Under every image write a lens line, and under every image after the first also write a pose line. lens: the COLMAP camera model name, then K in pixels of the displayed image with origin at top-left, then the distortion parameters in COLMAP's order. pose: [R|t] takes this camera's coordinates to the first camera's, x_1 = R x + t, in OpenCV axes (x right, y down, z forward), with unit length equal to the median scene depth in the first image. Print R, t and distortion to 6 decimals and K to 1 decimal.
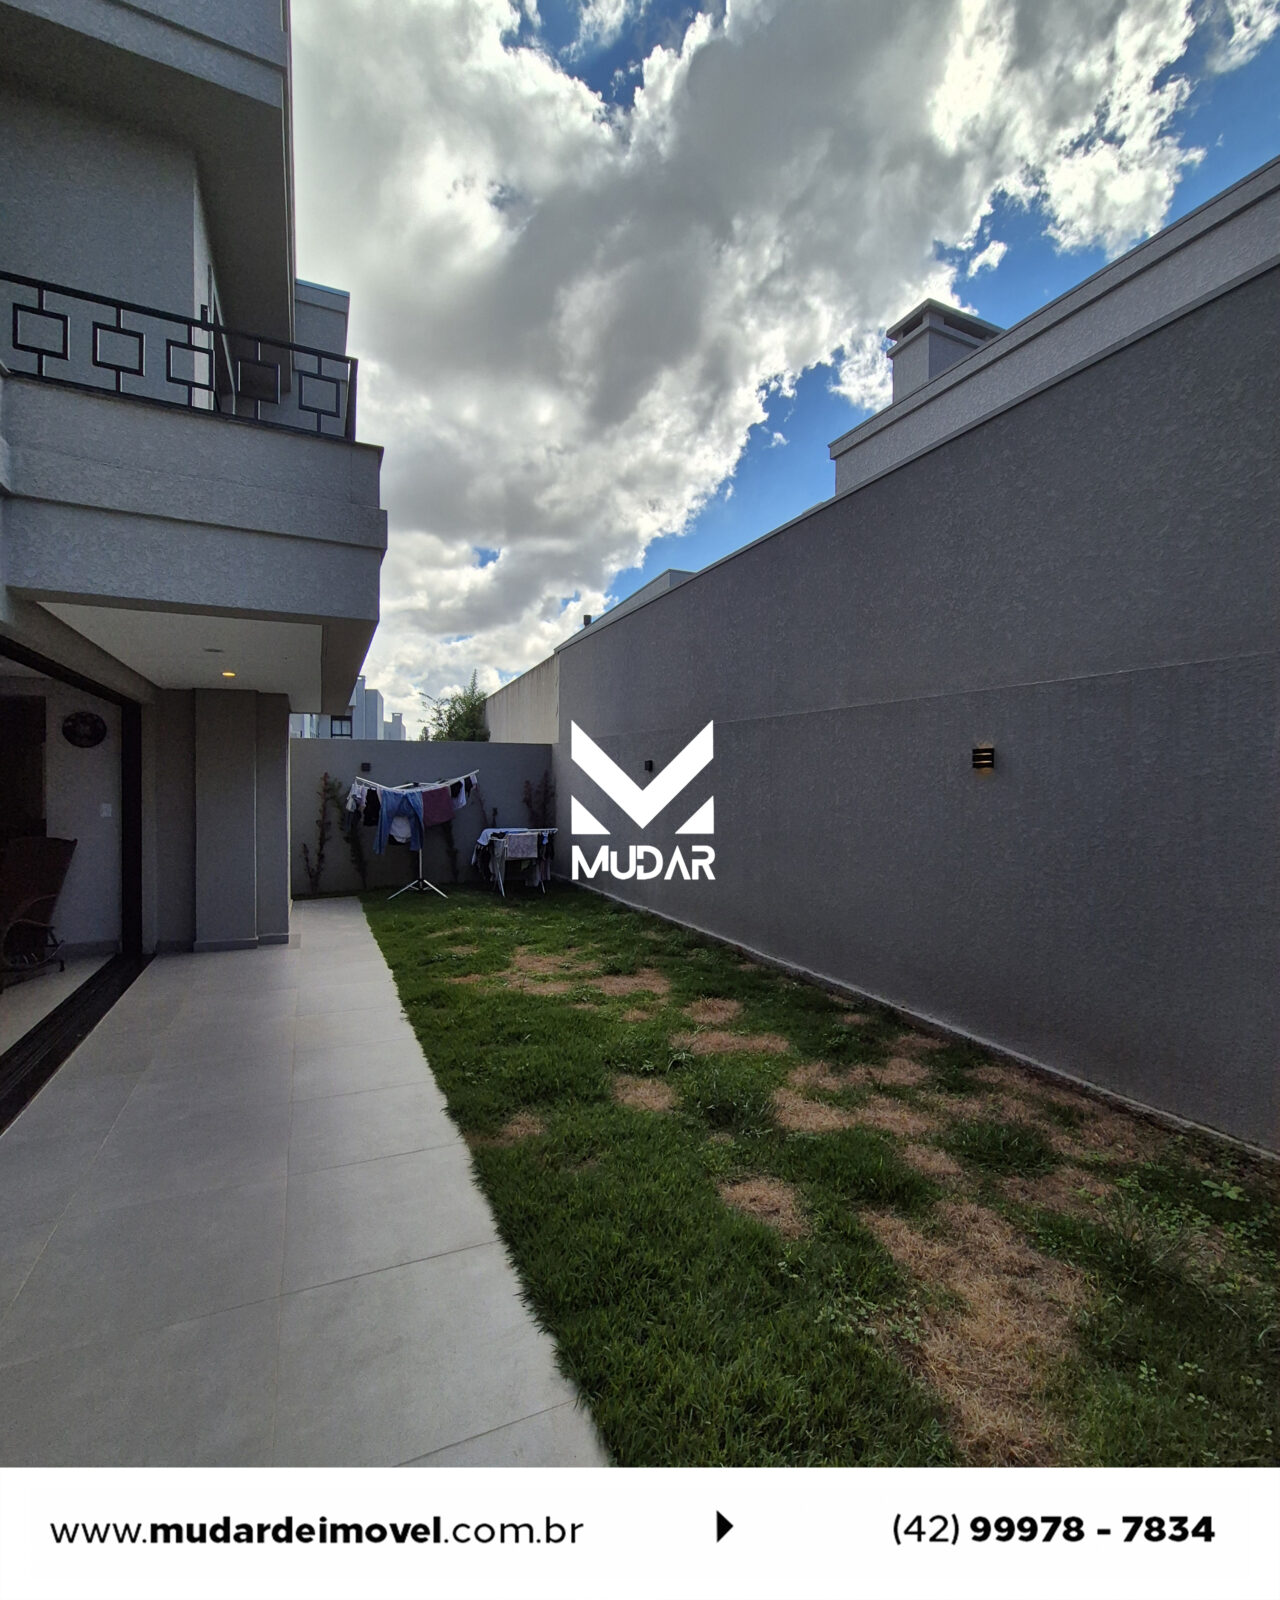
lens RADIAL K [[704.8, 0, 637.1], [0, 704.8, 790.4], [0, 0, 1]] dist [-0.002816, 0.000119]
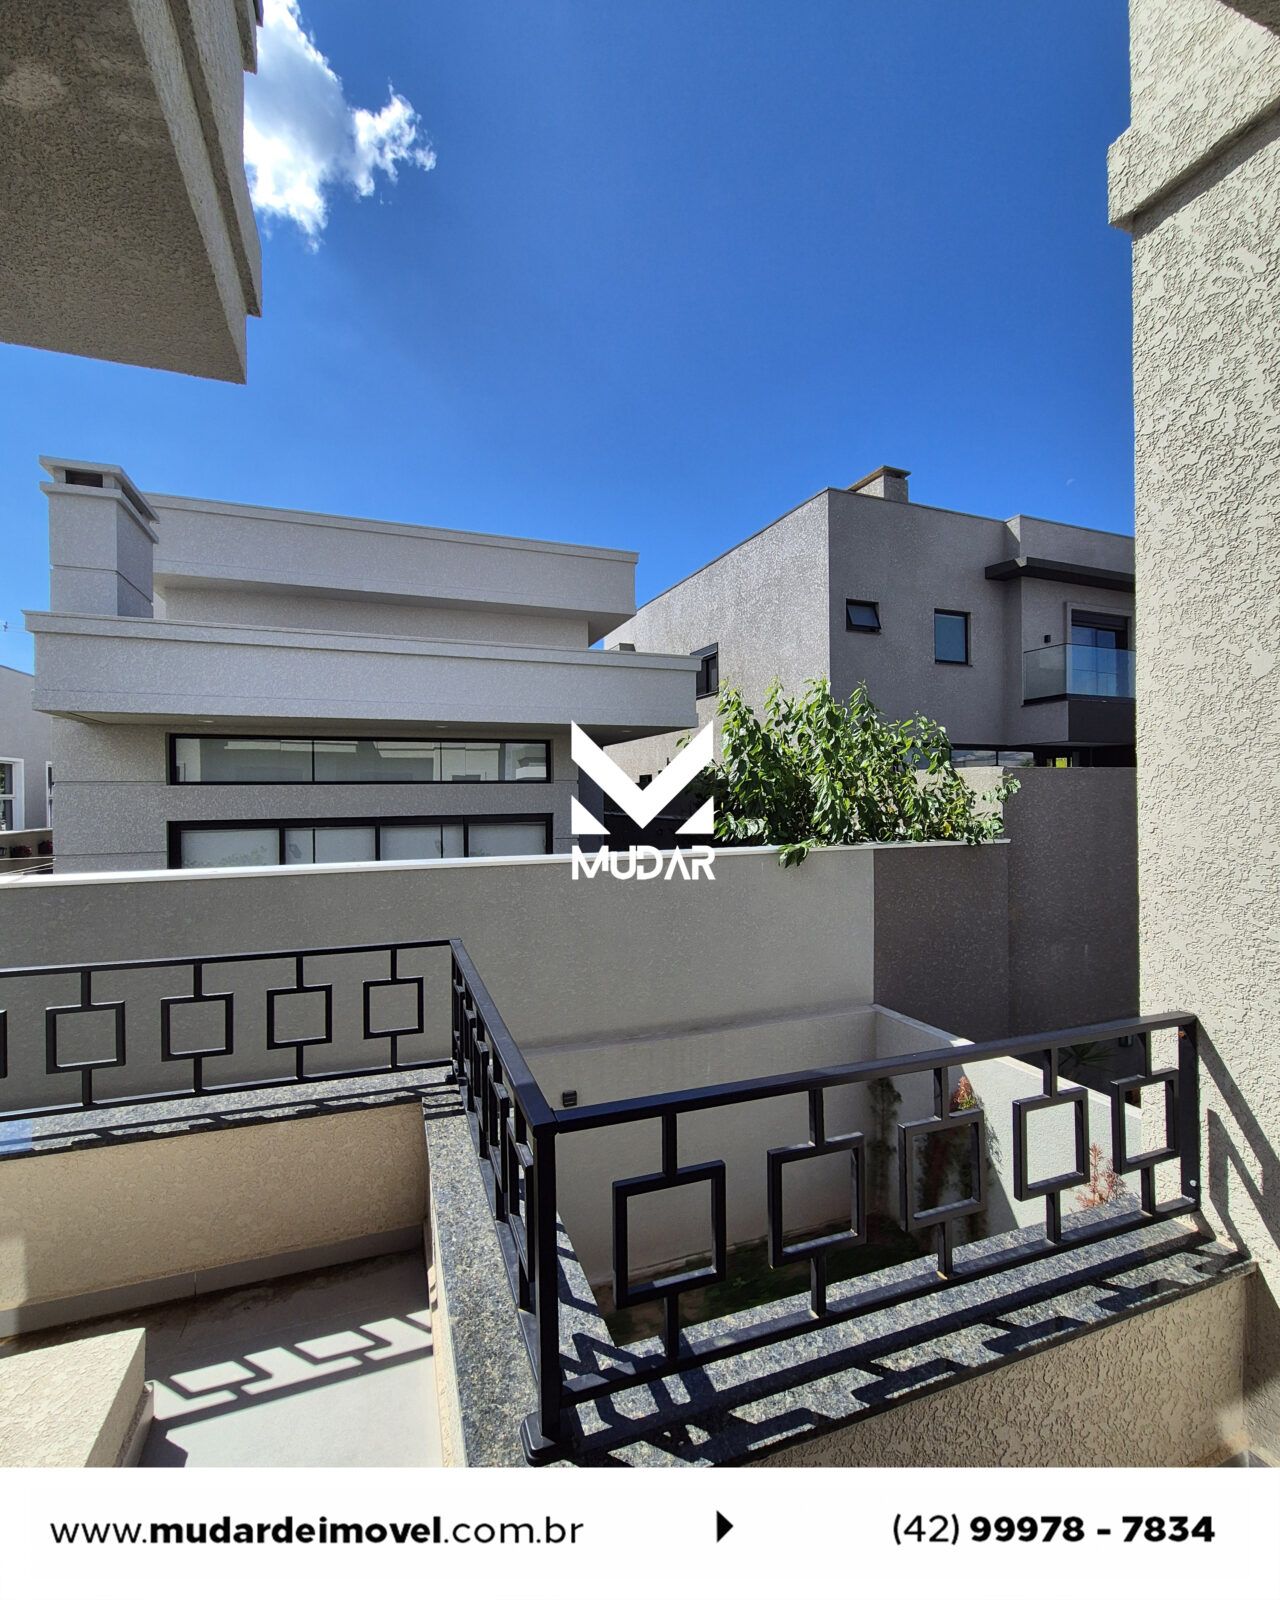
lens RADIAL K [[704.8, 0, 637.1], [0, 704.8, 790.4], [0, 0, 1]] dist [-0.002816, 0.000119]
pose [[0.081407, 0.000787, 0.996681, -1.000694], [0.016309, 0.999865, -0.002122, -0.696846], [-0.996547, 0.016428, 0.081383, 0.715344]]
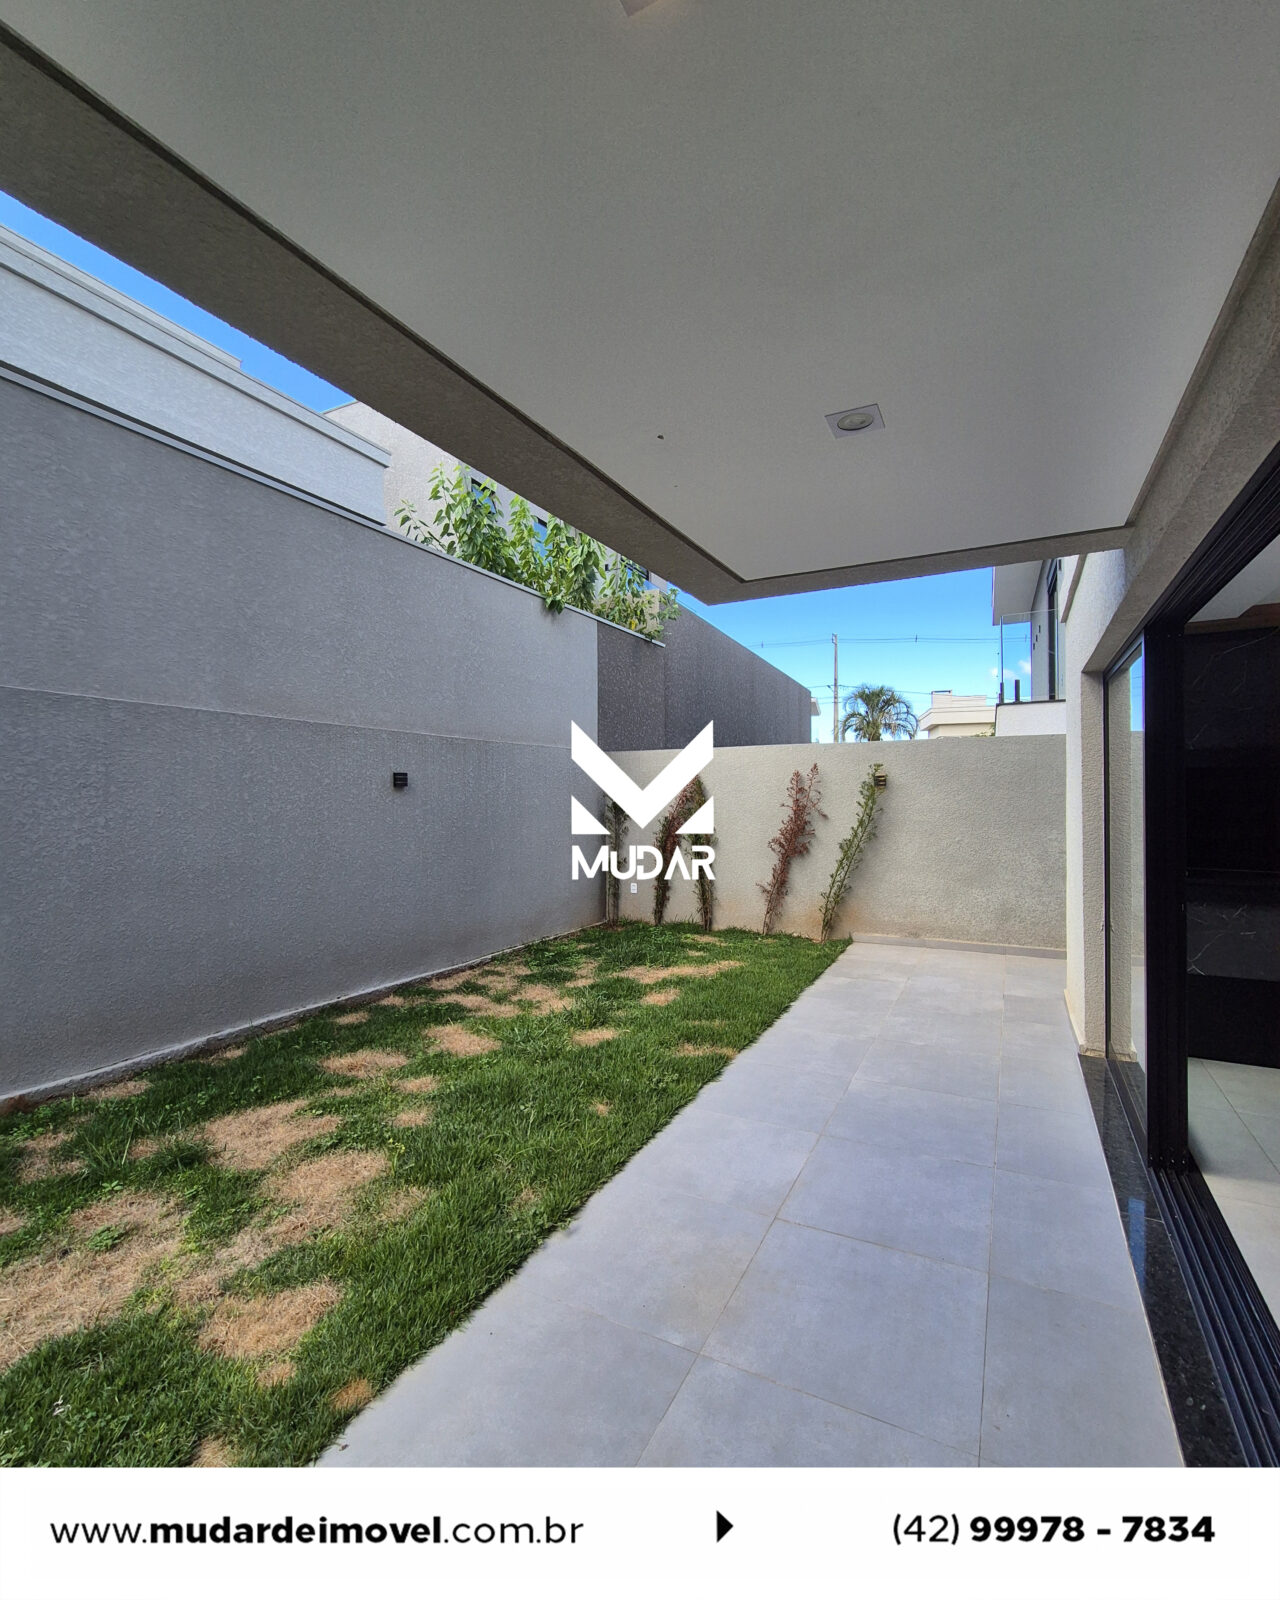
lens RADIAL K [[704.8, 0, 637.1], [0, 704.8, 790.4], [0, 0, 1]] dist [-0.002816, 0.000119]
pose [[-0.601686, 0.003189, 0.798726, -0.907927], [0.010778, 0.999933, 0.004126, -0.024536], [-0.798660, 0.011091, -0.601680, 1.455389]]
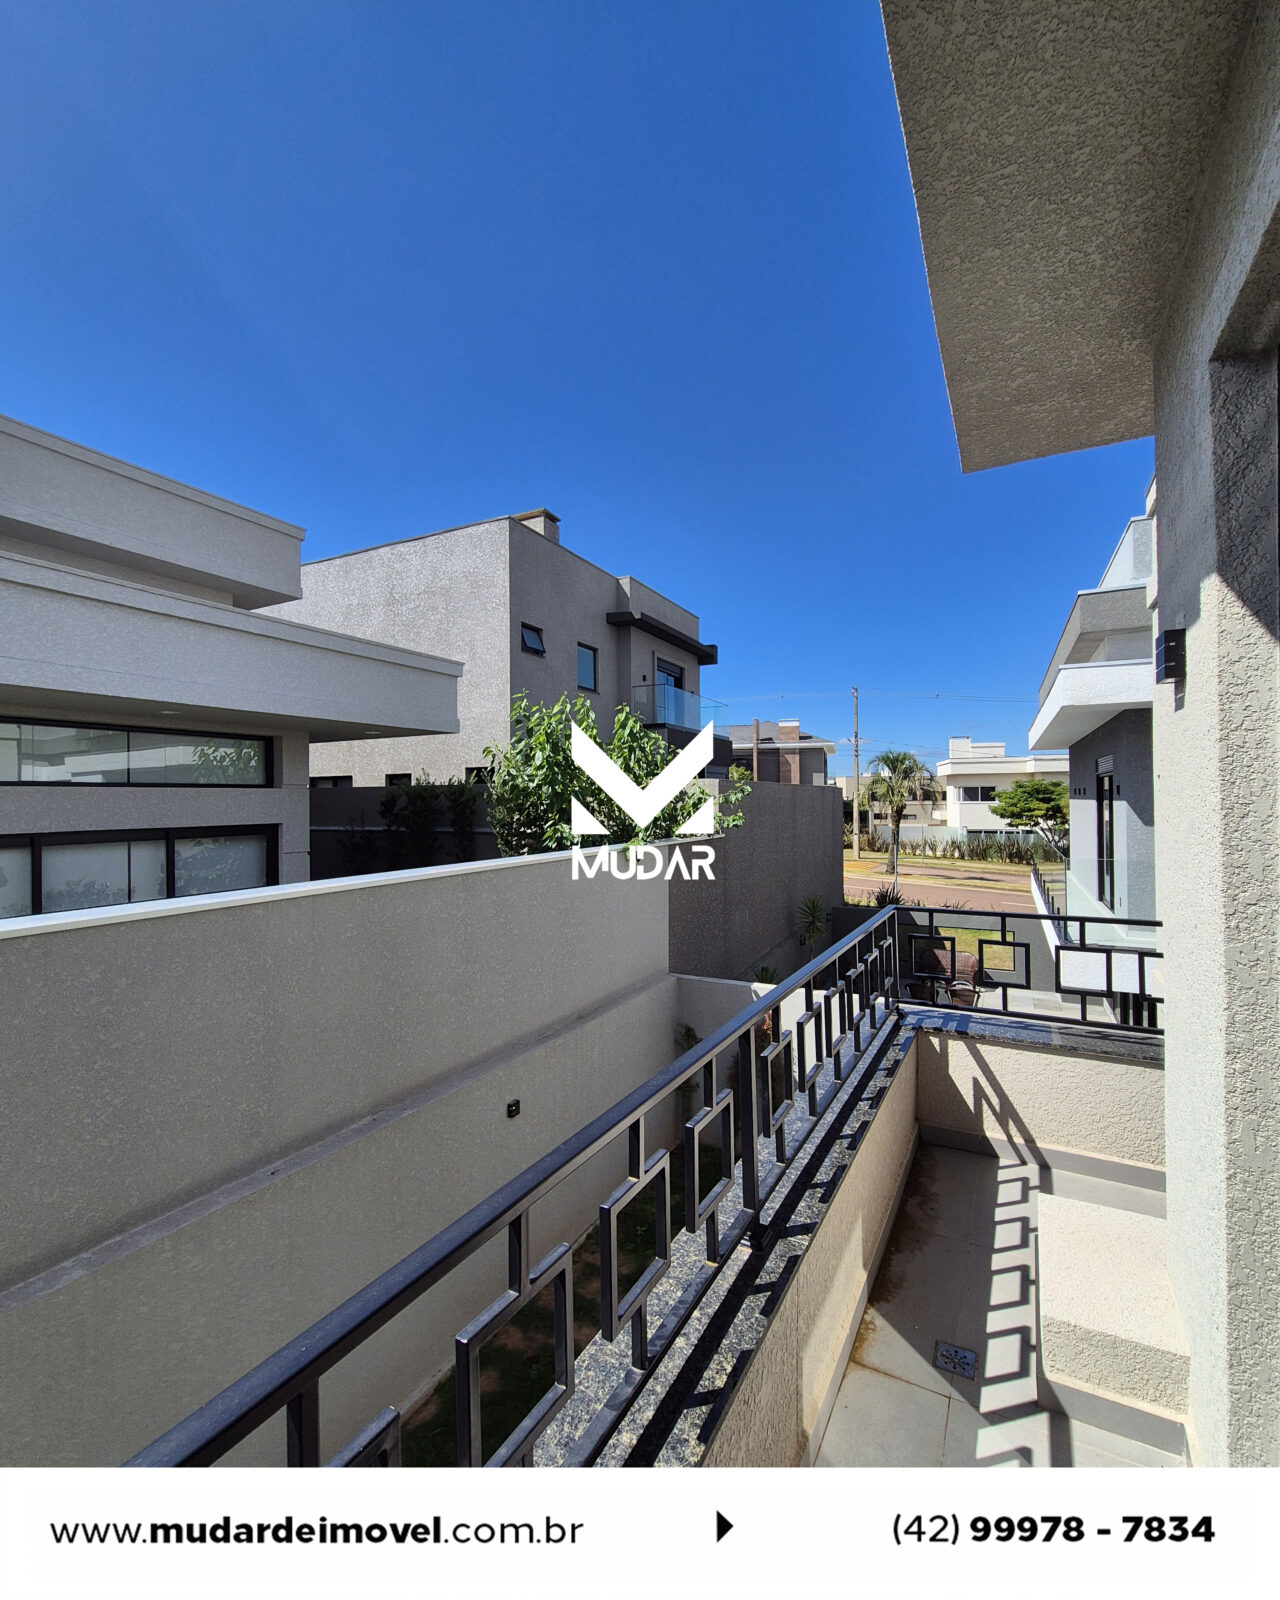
lens RADIAL K [[704.8, 0, 637.1], [0, 704.8, 790.4], [0, 0, 1]] dist [-0.002816, 0.000119]
pose [[-0.587850, 0.011627, 0.808886, -0.866548], [0.012489, 0.999908, -0.005296, -0.699961], [-0.808873, 0.006989, -0.587941, 1.644750]]
